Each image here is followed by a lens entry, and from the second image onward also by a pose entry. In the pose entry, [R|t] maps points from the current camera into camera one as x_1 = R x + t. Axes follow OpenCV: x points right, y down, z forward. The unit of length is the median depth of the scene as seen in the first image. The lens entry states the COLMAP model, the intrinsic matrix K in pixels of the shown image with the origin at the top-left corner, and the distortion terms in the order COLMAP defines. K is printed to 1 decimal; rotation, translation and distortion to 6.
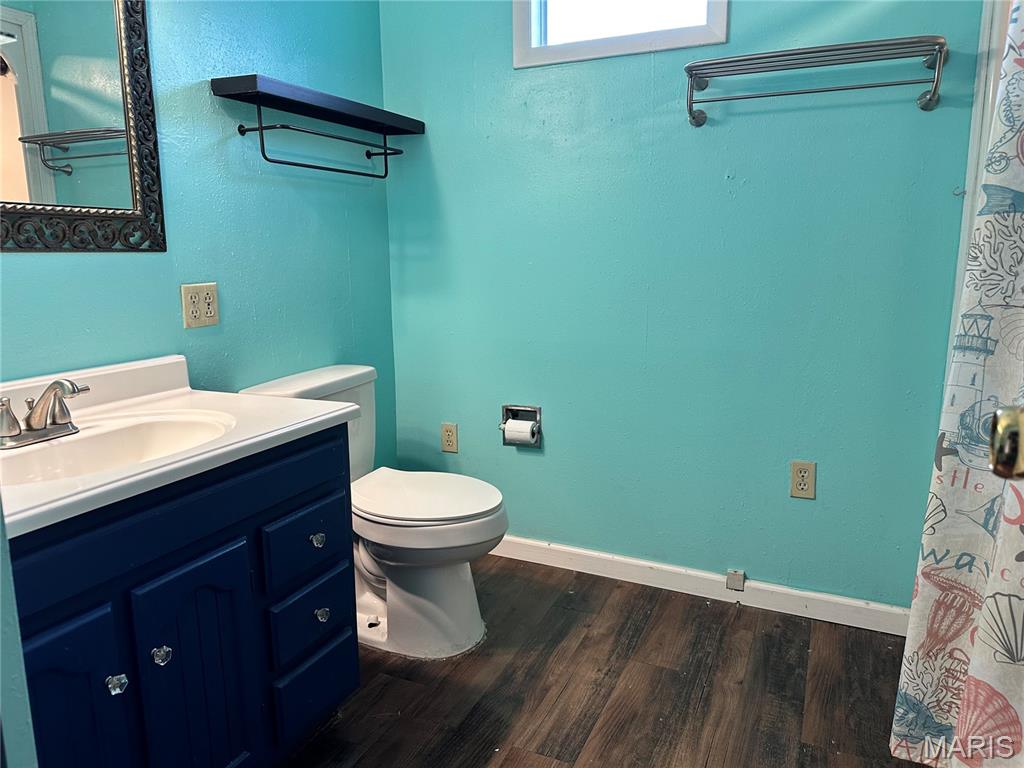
lens RADIAL K [[721.0, 0, 512.5], [0, 721.0, 382.2], [0, 0, 1]] dist [0.023457, -0.016050]
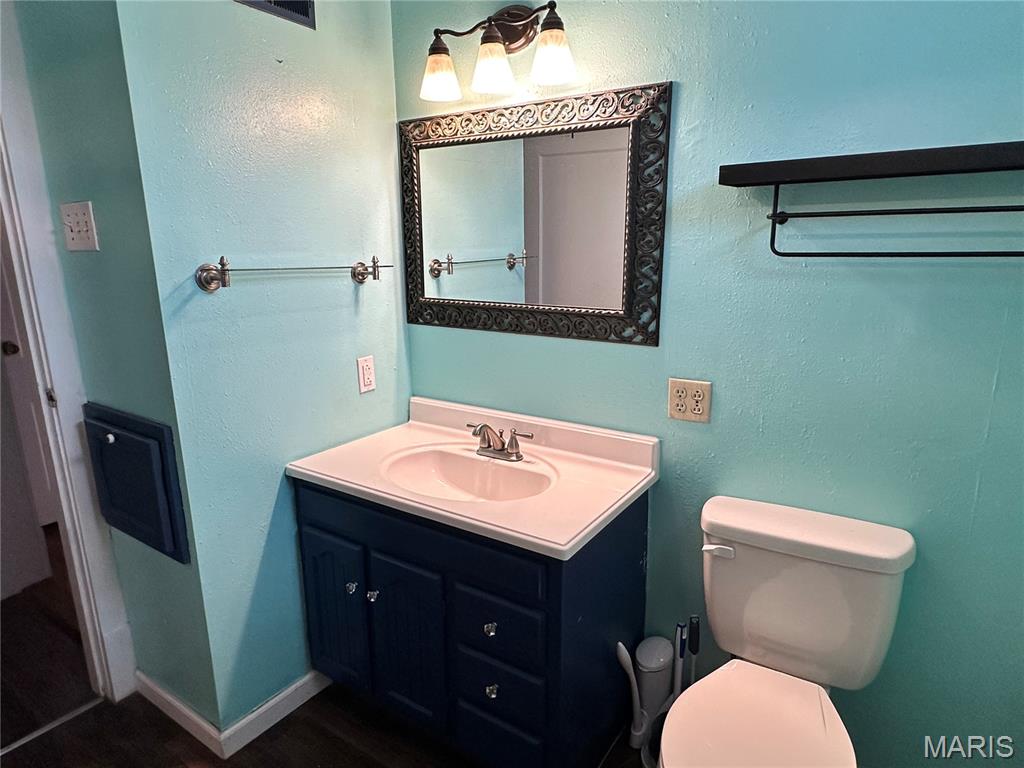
lens RADIAL K [[588.8, 0, 512.8], [0, 588.8, 390.6], [0, 0, 1]] dist [0.003053, 0.000432]
pose [[-0.157656, 0.235772, -0.958935, 0.421776], [-0.170143, 0.950071, 0.261566, -0.311174], [0.972726, 0.204394, -0.109669, 0.897168]]
